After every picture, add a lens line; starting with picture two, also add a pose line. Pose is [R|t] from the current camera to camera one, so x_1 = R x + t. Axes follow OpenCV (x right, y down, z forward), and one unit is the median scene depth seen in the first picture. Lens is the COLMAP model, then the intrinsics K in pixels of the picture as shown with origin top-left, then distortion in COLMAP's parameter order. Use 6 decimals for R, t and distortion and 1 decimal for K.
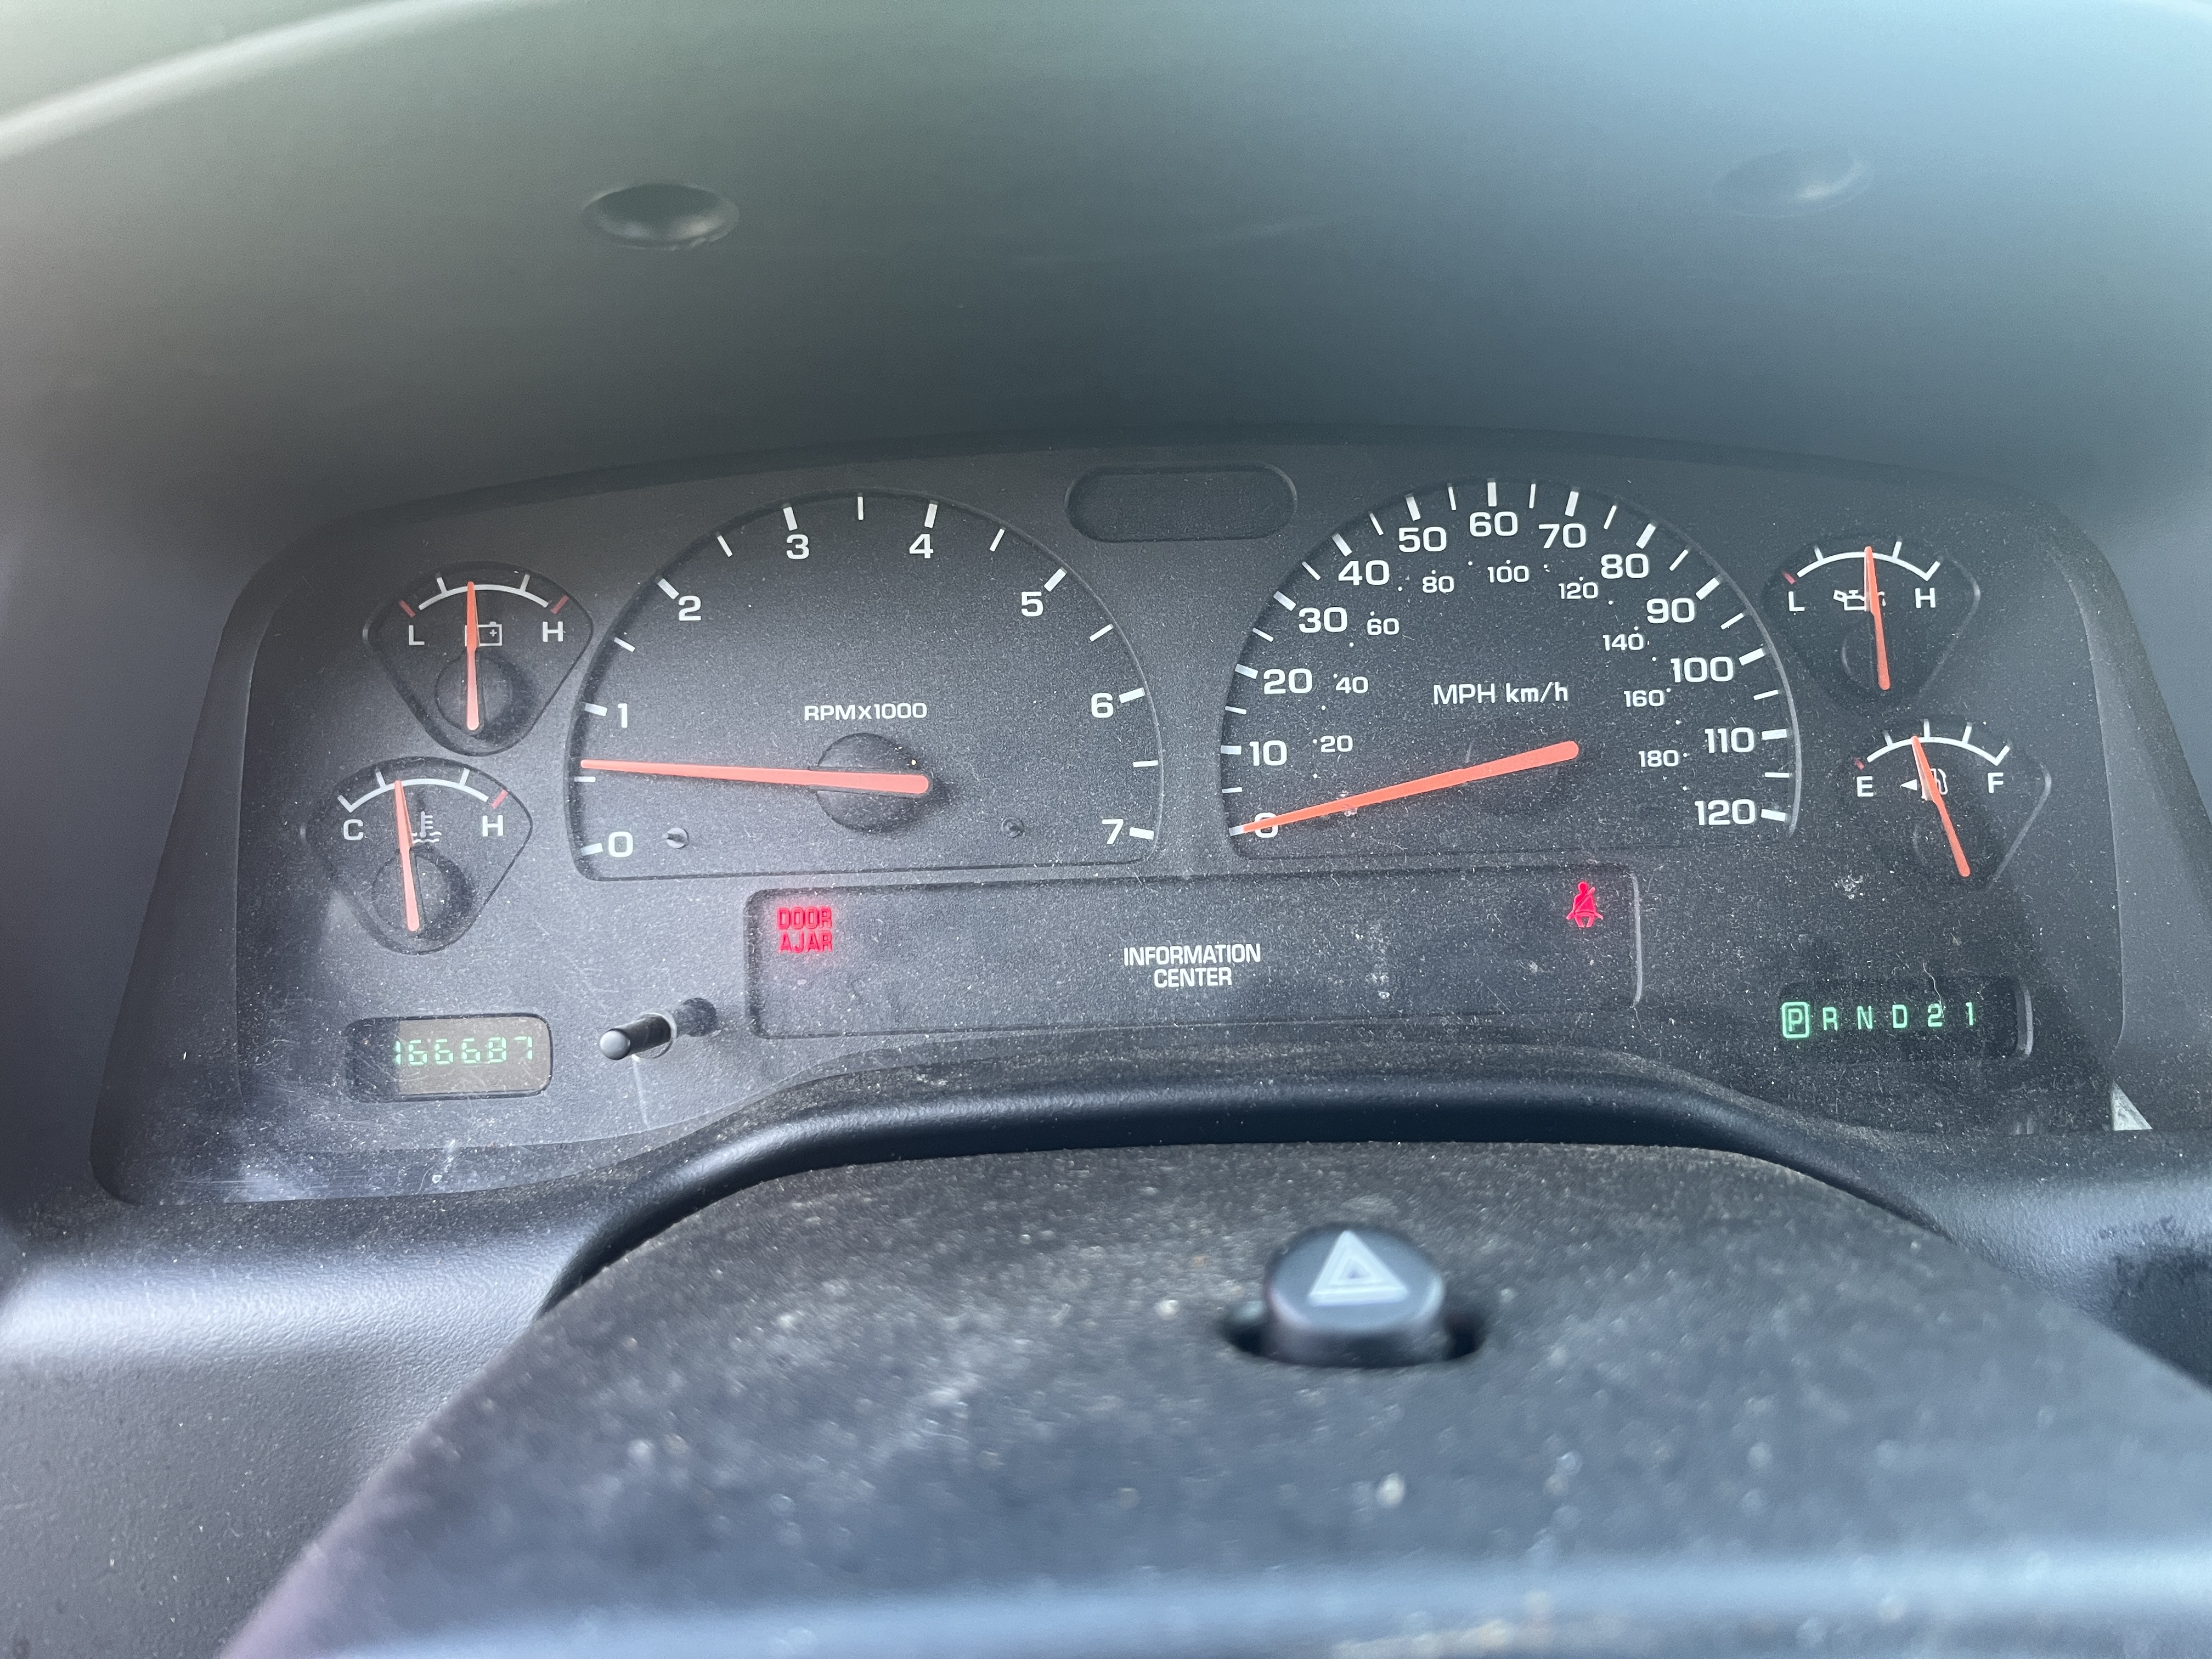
lens RADIAL K [[1664.1, 0, 1106.0], [0, 1664.1, 829.5], [0, 0, 1]] dist [-0.013434, -0.002424]
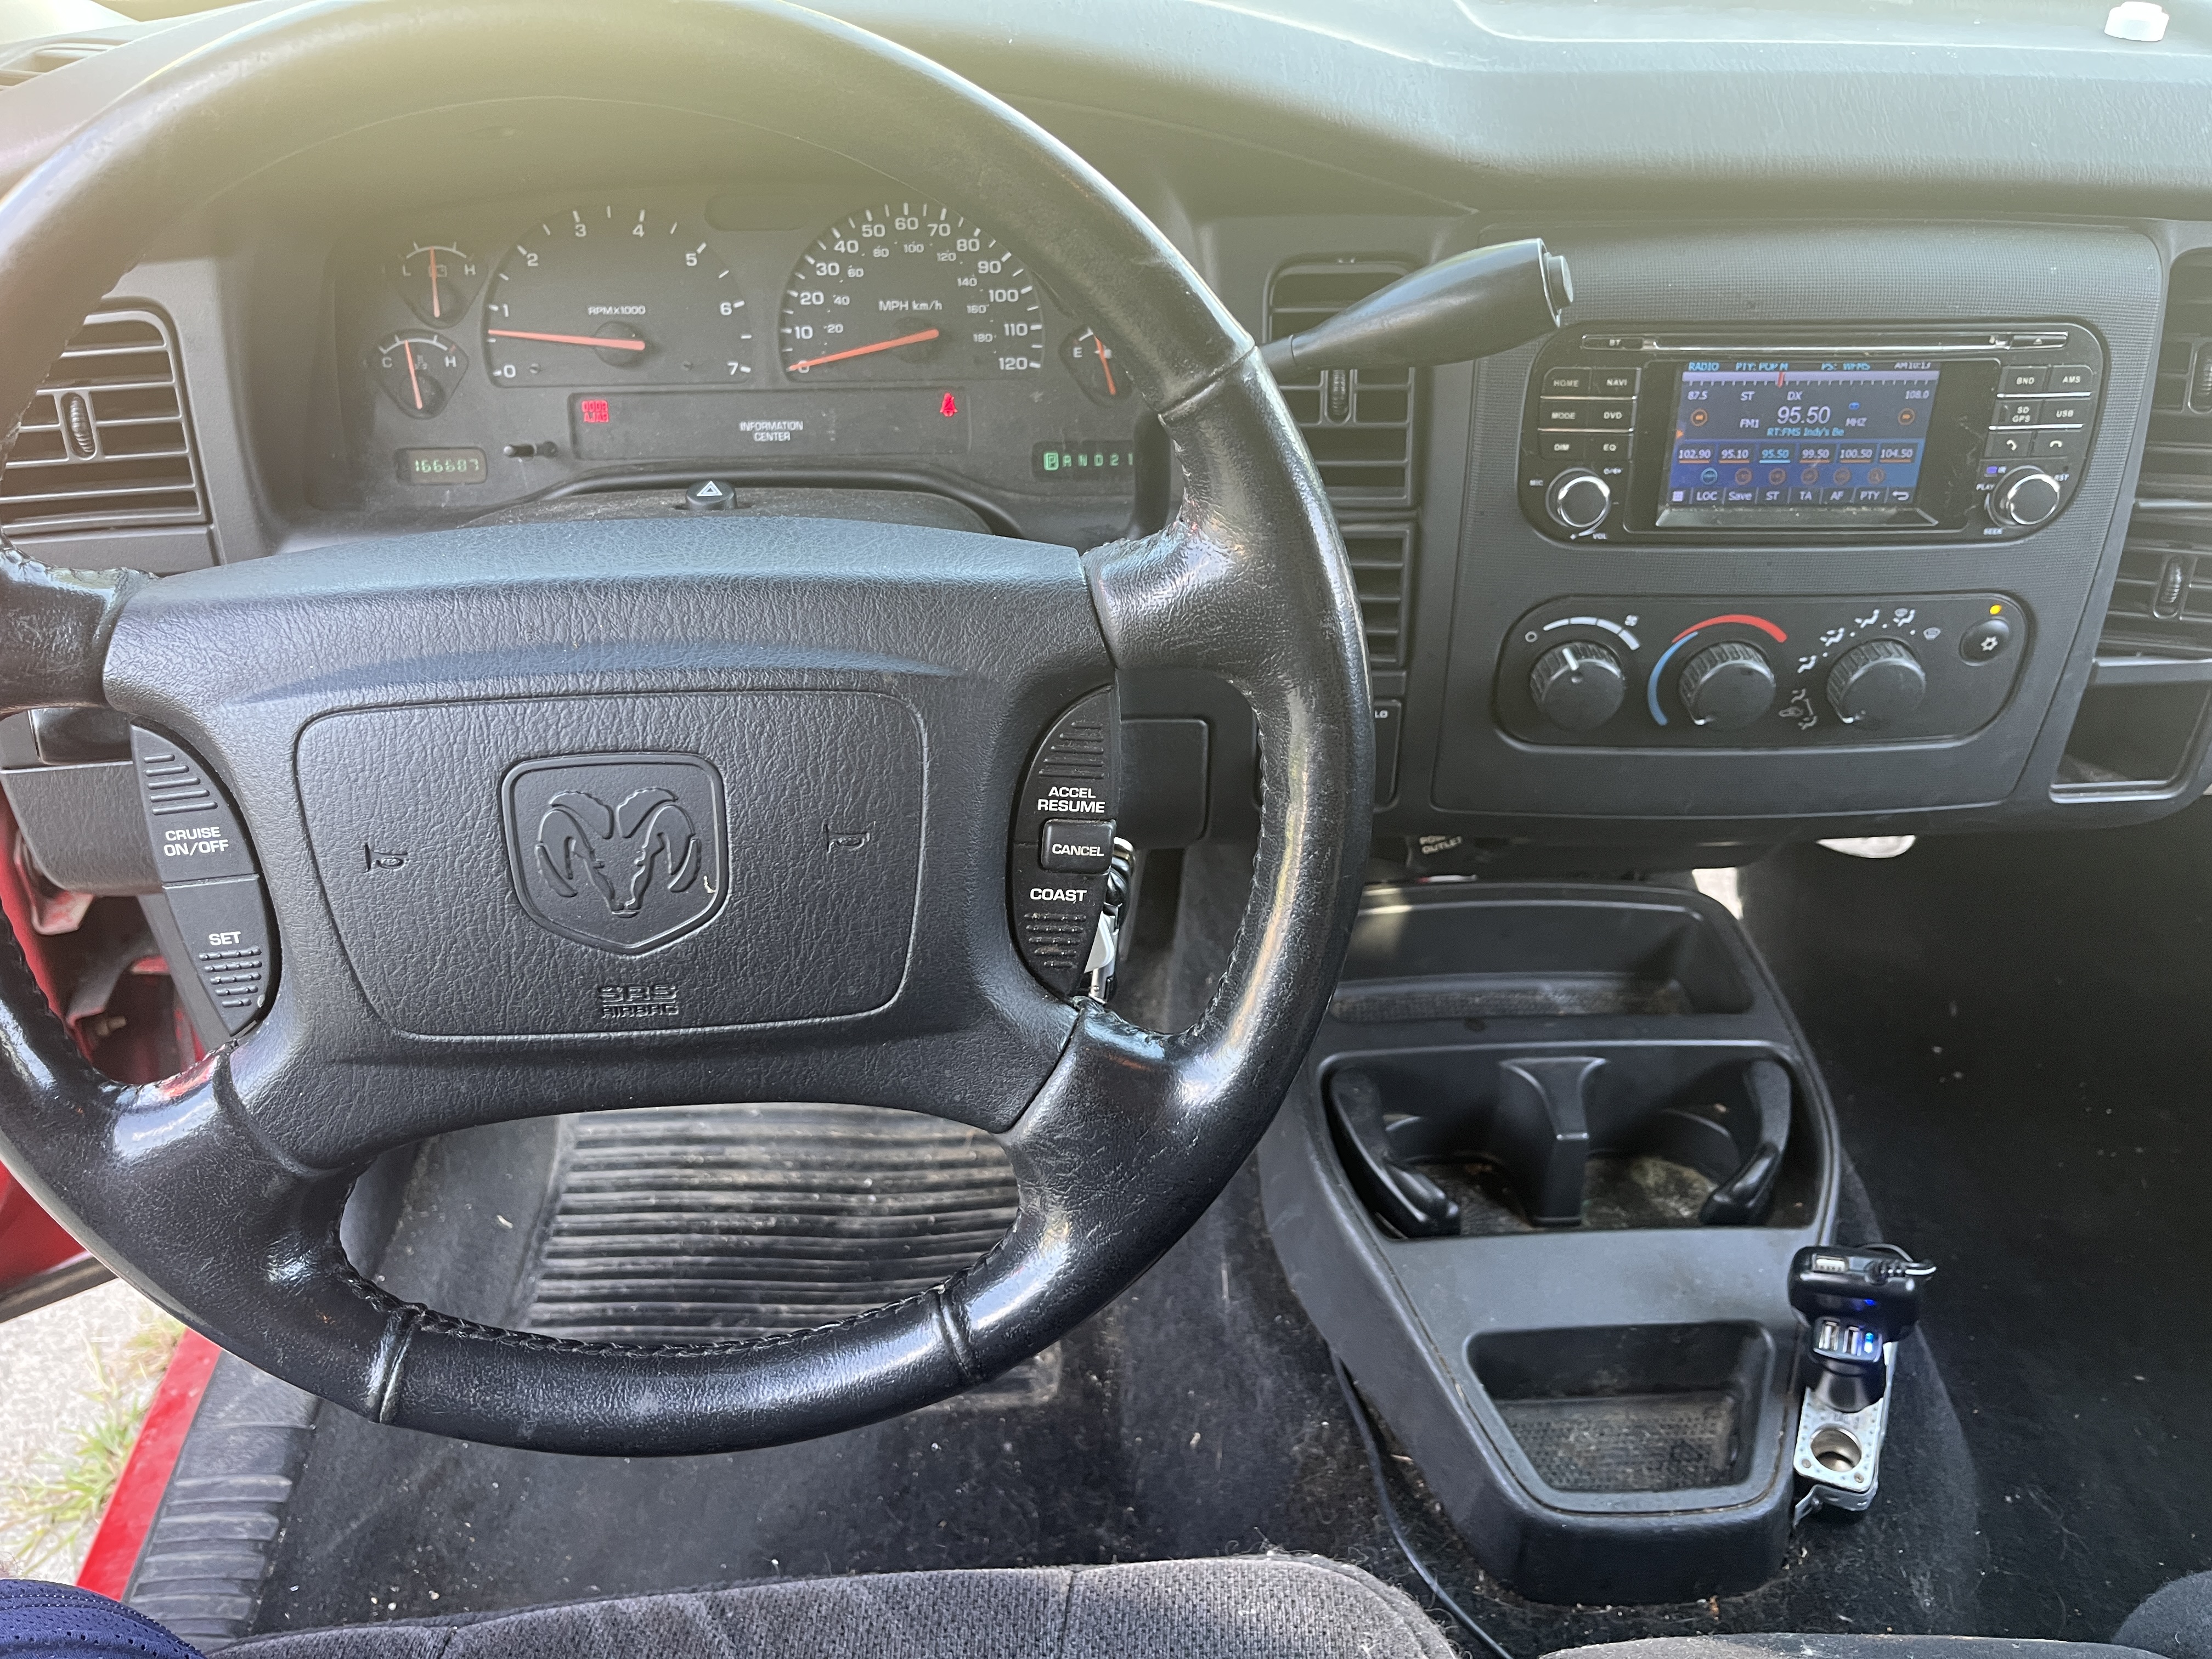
lens RADIAL K [[1664.1, 0, 1106.0], [0, 1664.1, 829.5], [0, 0, 1]] dist [-0.013434, -0.002424]
pose [[0.999151, 0.005617, 0.040805, 0.413321], [-0.016394, 0.963045, 0.268841, -0.009859], [-0.037787, -0.269282, 0.962320, -1.313411]]
